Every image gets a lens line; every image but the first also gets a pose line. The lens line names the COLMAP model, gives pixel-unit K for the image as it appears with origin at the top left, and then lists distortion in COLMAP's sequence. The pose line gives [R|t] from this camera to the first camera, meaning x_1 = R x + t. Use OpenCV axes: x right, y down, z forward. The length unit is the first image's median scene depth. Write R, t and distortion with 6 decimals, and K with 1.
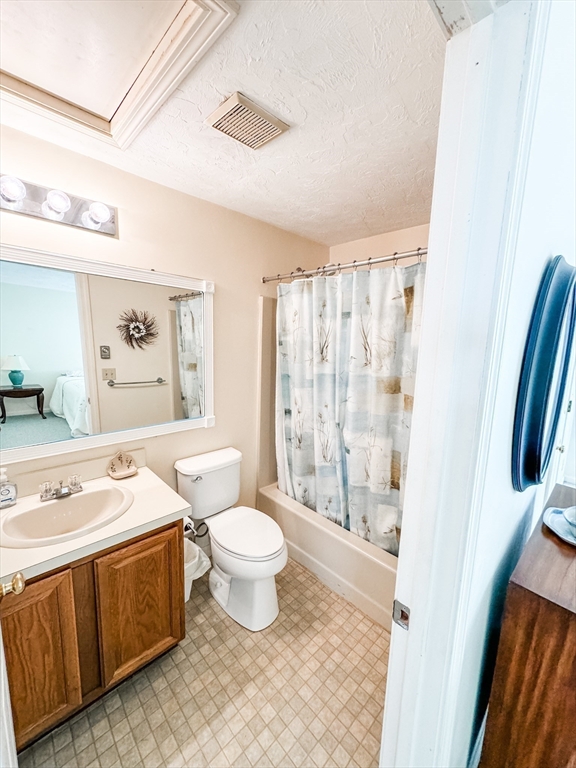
lens RADIAL K [[306.9, 0, 292.5], [0, 306.9, 382.3], [0, 0, 1]] dist [-0.002682, 0.000460]
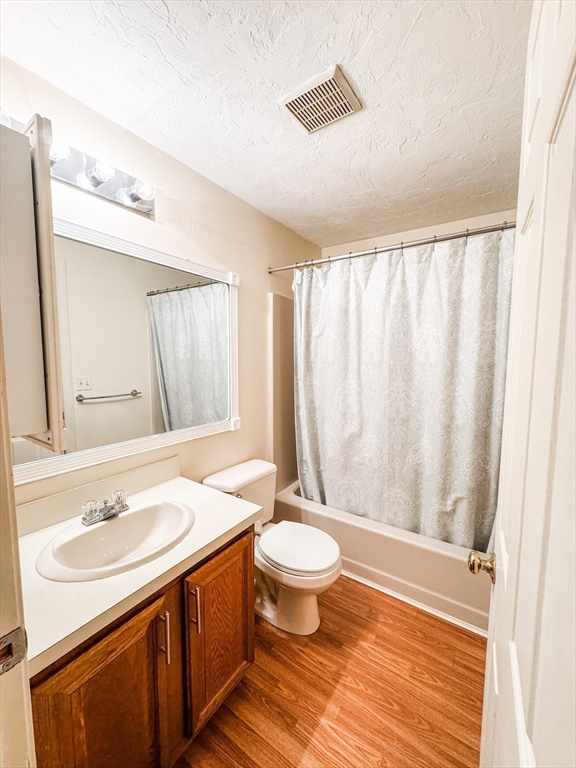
lens RADIAL K [[306.9, 0, 291.7], [0, 306.9, 383.7], [0, 0, 1]] dist [-0.002682, 0.000460]
pose [[0.980429, -0.060203, 0.187443, -0.376438], [0.066891, 0.997322, -0.029557, 0.063779], [-0.185161, 0.041517, 0.981831, 0.065662]]
